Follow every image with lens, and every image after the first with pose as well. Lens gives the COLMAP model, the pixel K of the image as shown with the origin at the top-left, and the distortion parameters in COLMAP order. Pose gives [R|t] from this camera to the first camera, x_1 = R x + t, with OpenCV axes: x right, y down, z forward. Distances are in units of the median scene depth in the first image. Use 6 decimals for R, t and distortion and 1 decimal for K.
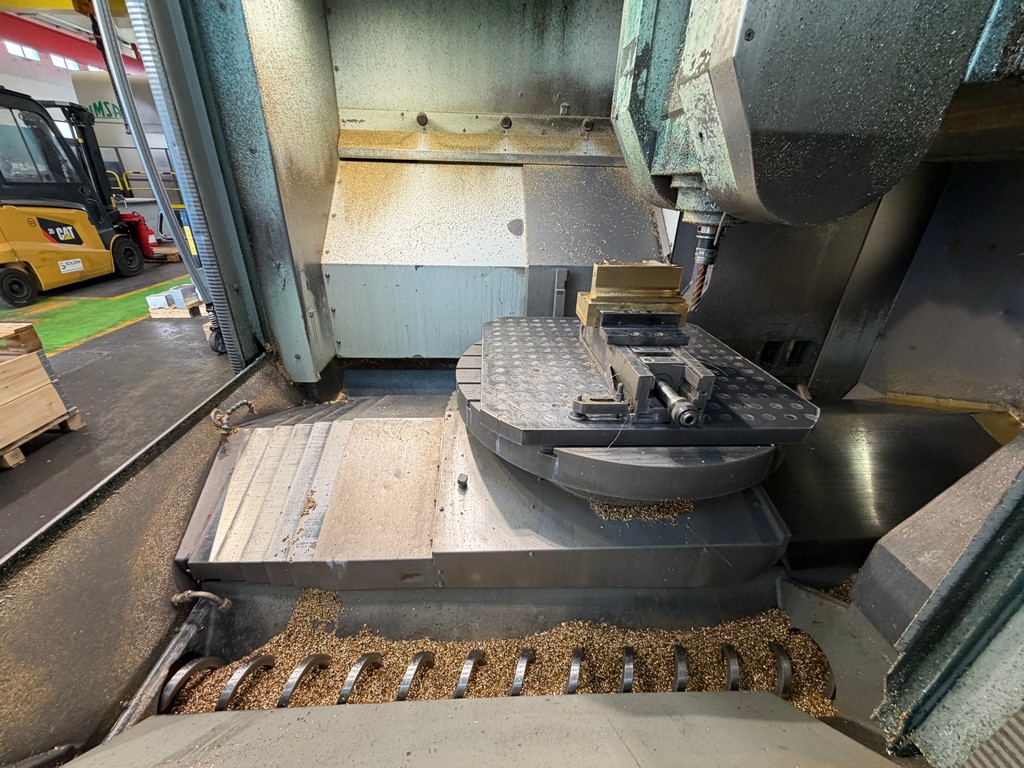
lens RADIAL K [[408.9, 0, 507.6], [0, 408.9, 382.6], [0, 0, 1]] dist [0.001519, -0.000193]
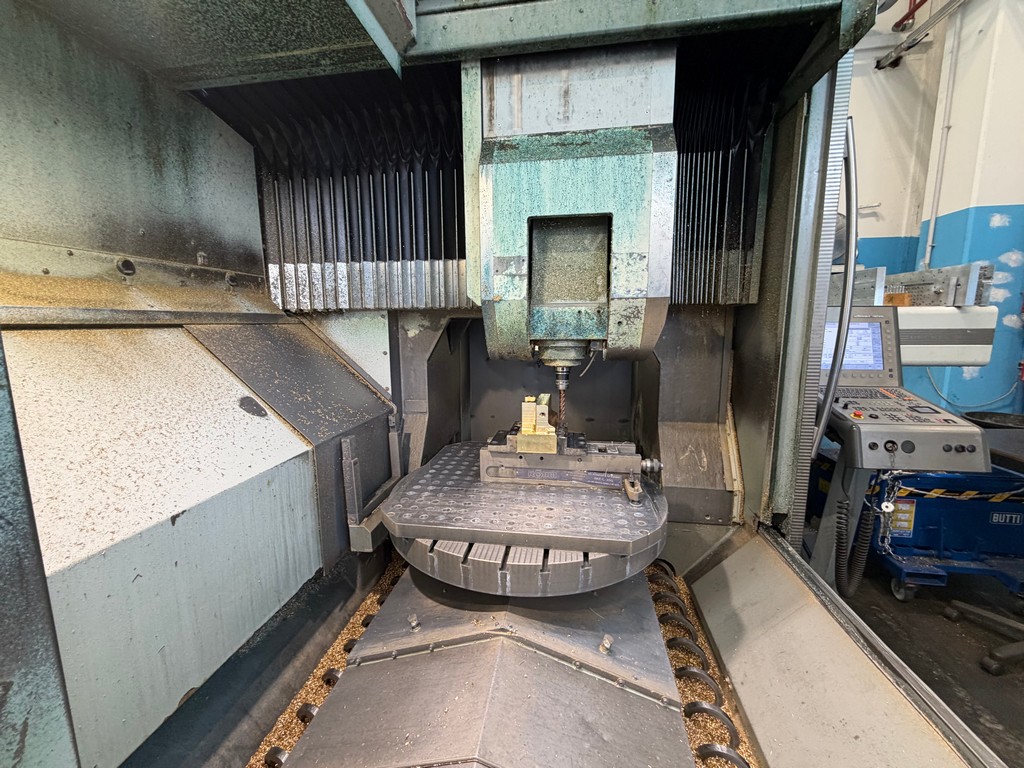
lens RADIAL K [[408.9, 0, 507.6], [0, 408.9, 382.6], [0, 0, 1]] dist [0.001519, -0.000193]
pose [[0.207468, -0.167388, 0.963814, -0.587060], [0.438599, 0.896590, 0.061301, -0.278739], [-0.874407, 0.410010, 0.259430, 0.429308]]
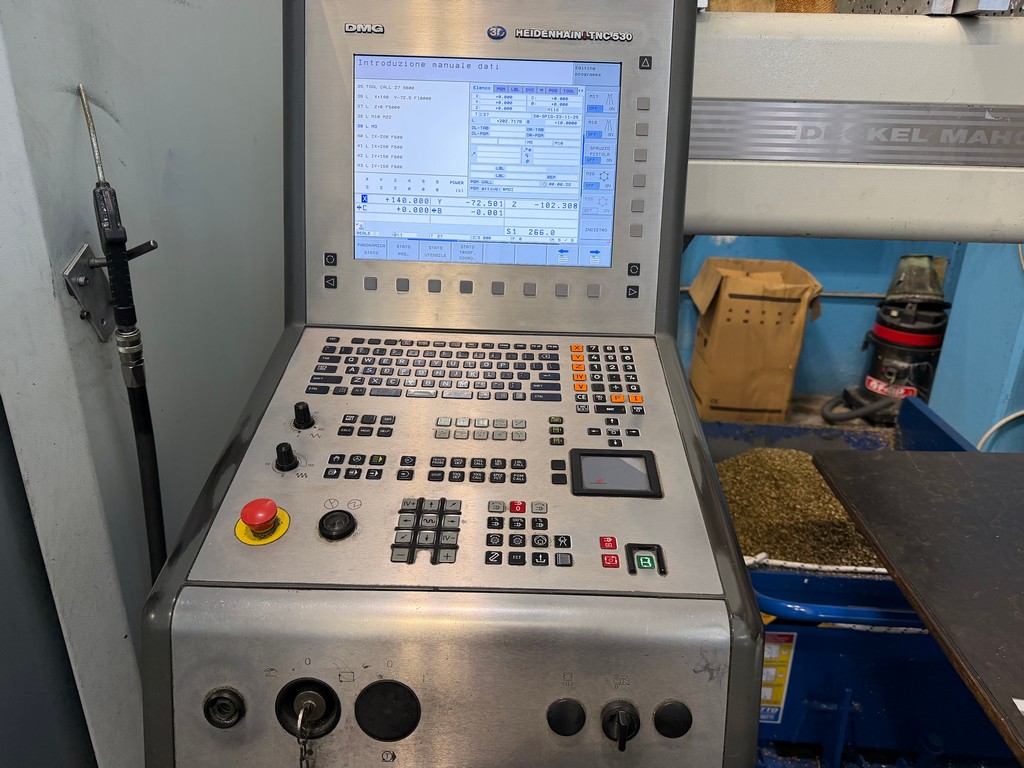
lens RADIAL K [[729.1, 0, 512.0], [0, 729.1, 384.0], [0, 0, 1]] dist [0.041682, -0.061530]
pose [[0.106828, -0.388375, 0.915288, 0.191467], [0.420695, 0.851749, 0.312313, 0.082591], [-0.900891, 0.351693, 0.254378, -0.212677]]
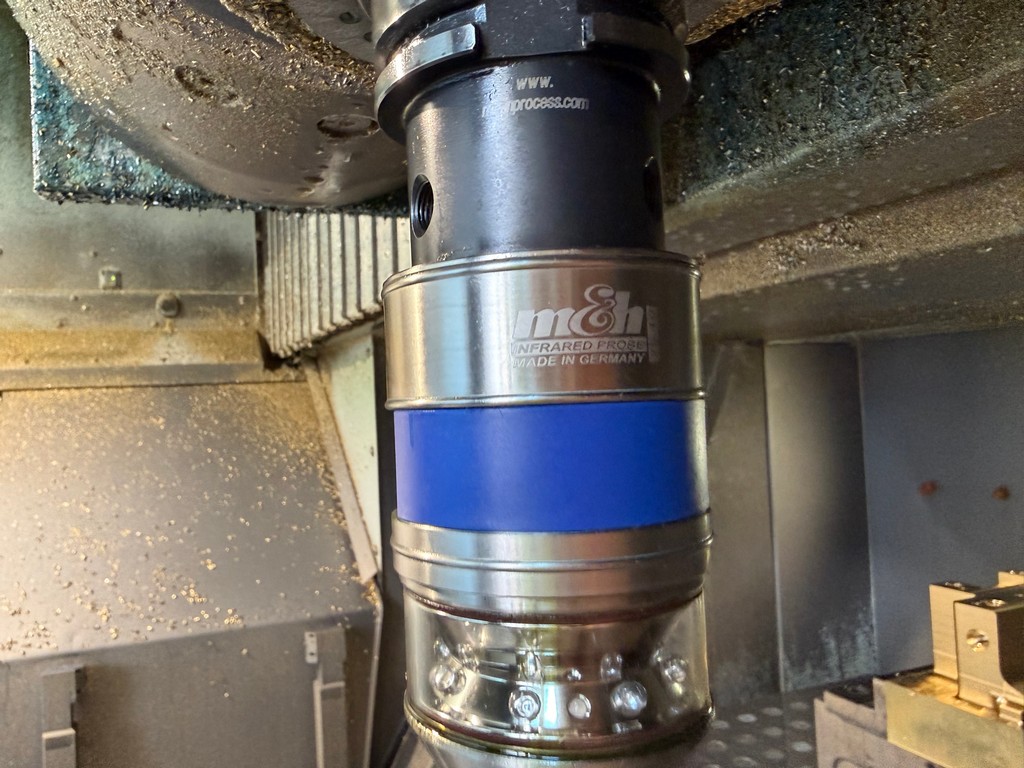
lens RADIAL K [[752.9, 0, 432.1], [0, 752.9, 385.4], [0, 0, 1]] dist [-0.005288, 0.007719]
pose [[0.950190, -0.058885, 0.306058, 0.239110], [0.193286, 0.881679, -0.430444, -0.154505], [-0.244498, 0.468160, 0.849145, 0.295237]]
